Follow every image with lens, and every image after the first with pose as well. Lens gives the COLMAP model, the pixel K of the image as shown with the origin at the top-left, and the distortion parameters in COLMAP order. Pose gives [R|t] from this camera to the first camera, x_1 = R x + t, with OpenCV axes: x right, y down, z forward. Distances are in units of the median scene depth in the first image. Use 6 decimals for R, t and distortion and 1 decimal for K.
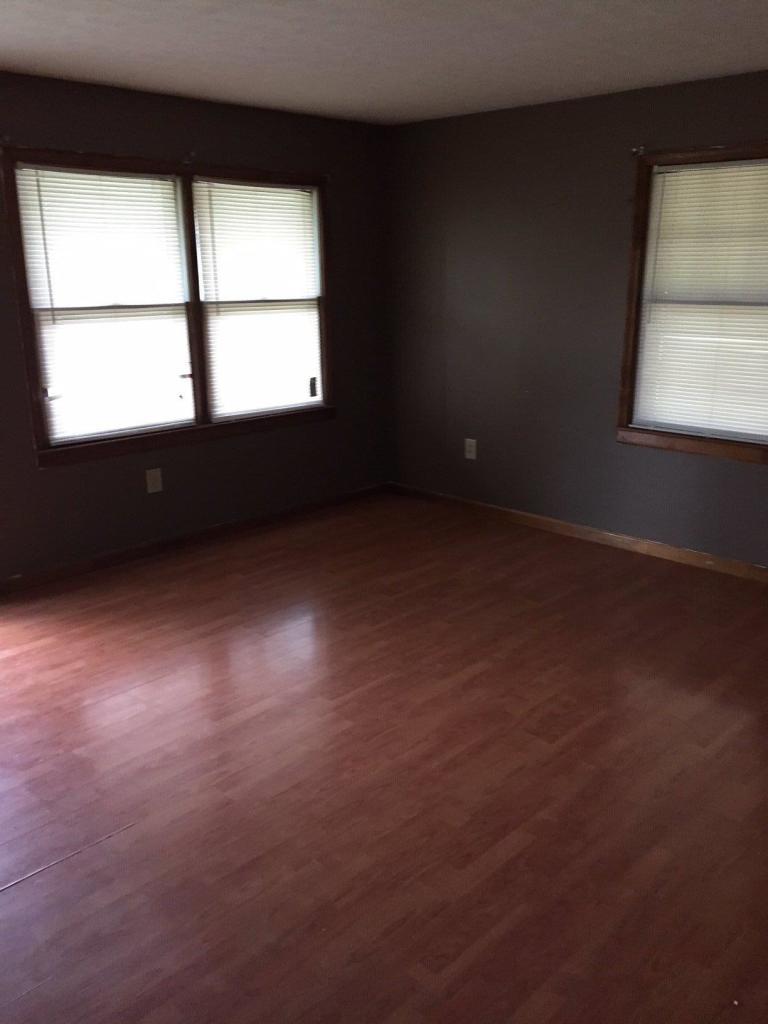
lens RADIAL K [[876.6, 0, 384.0], [0, 876.6, 512.0], [0, 0, 1]] dist [-0.000752, -0.008498]
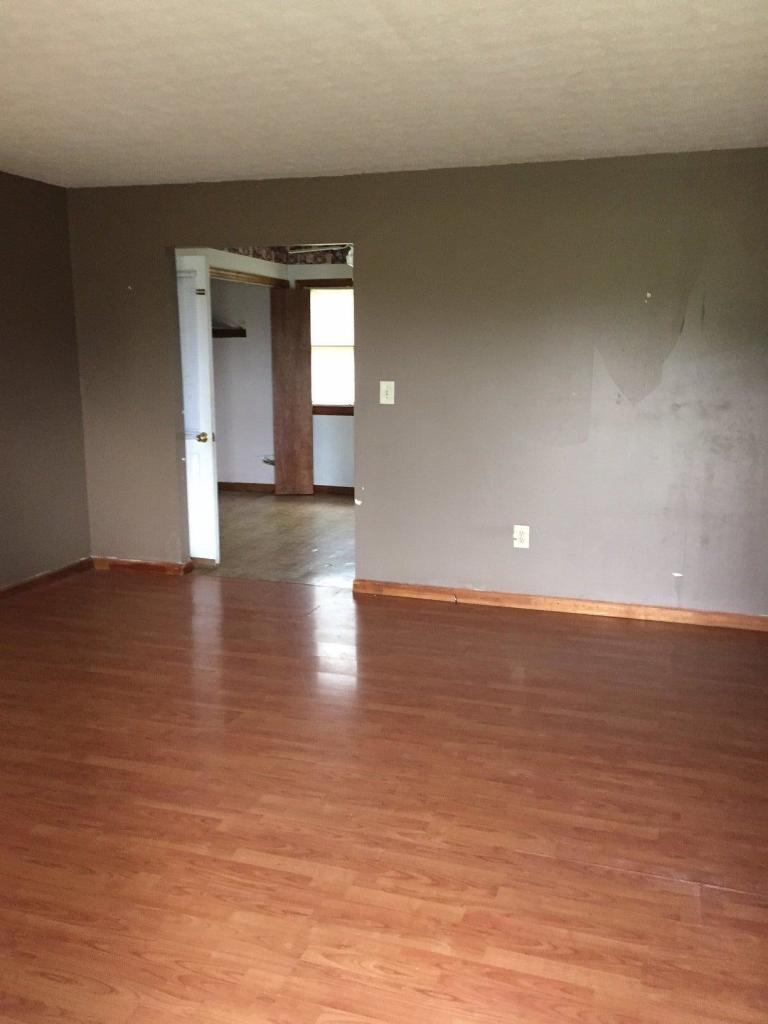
lens RADIAL K [[876.6, 0, 384.0], [0, 876.6, 512.0], [0, 0, 1]] dist [-0.000752, -0.008498]
pose [[-0.436208, -0.155225, 0.886356, -1.110376], [0.259478, 0.921470, 0.289073, -0.344522], [-0.861622, 0.356086, -0.361676, 1.436185]]
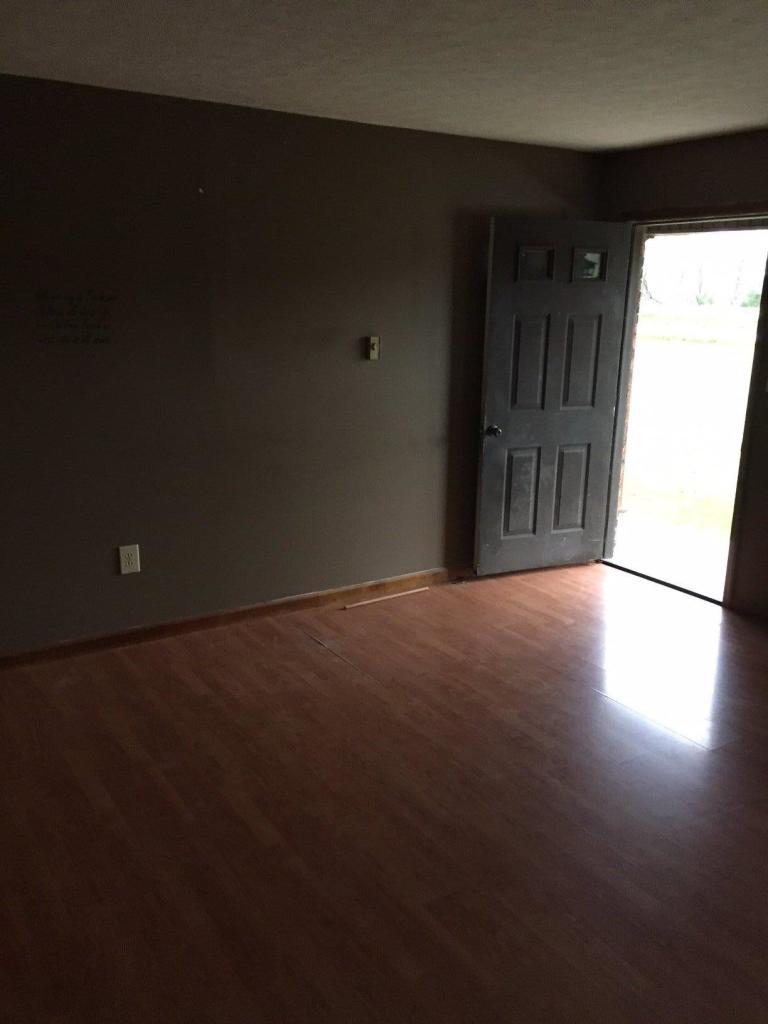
lens RADIAL K [[876.6, 0, 384.0], [0, 876.6, 512.0], [0, 0, 1]] dist [-0.000752, -0.008498]
pose [[-0.219952, 0.248121, -0.943428, 1.064451], [-0.289689, 0.906872, 0.306045, -0.365180], [0.931505, 0.340616, -0.127591, 1.163269]]
